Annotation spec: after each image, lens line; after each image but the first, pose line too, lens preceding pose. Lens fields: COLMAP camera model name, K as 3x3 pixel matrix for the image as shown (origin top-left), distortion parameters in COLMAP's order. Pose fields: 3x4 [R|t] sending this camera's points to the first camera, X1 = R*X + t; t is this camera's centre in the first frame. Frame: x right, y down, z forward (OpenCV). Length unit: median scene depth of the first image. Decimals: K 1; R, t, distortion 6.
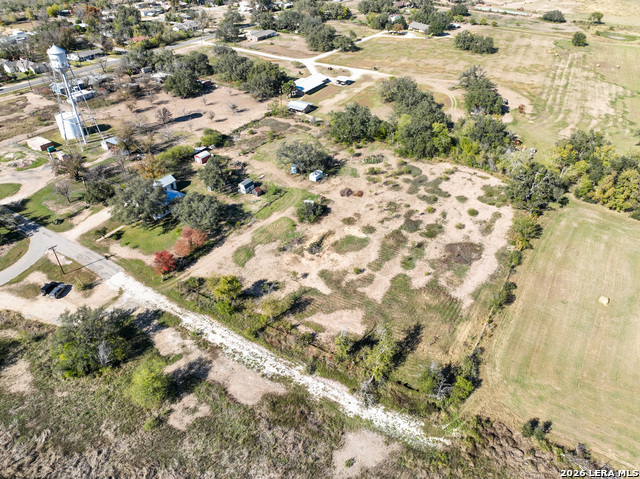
lens RADIAL K [[449.1, 0, 319.0], [0, 449.1, 240.1], [0, 0, 1]] dist [-0.001104, 0.018482]
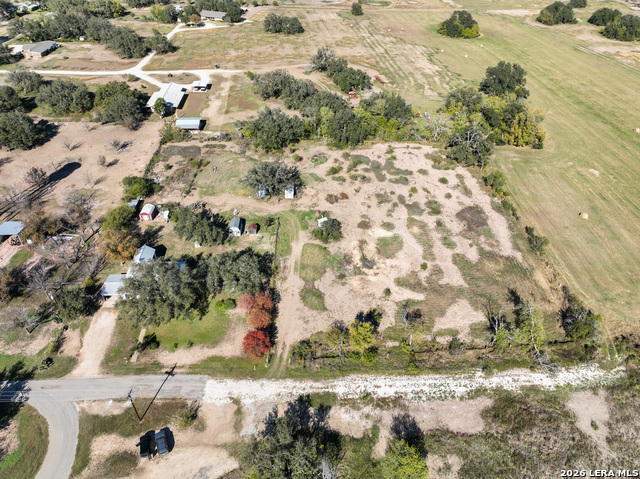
lens RADIAL K [[449.1, 0, 319.7], [0, 449.1, 240.7], [0, 0, 1]] dist [-0.001104, 0.018482]
pose [[0.825828, -0.347171, 0.444387, -0.495062], [0.329574, 0.936572, 0.119220, -0.170740], [-0.457590, 0.048003, 0.887866, 0.181885]]
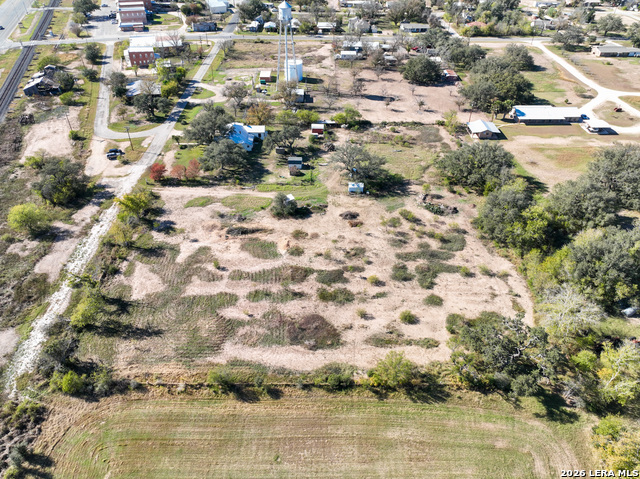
lens RADIAL K [[449.1, 0, 320.9], [0, 449.1, 239.0], [0, 0, 1]] dist [-0.001104, 0.018482]
pose [[0.537759, 0.515595, -0.667066, 0.740570], [-0.502849, 0.831220, 0.237100, -0.288041], [0.676727, 0.207931, 0.706262, 0.420246]]
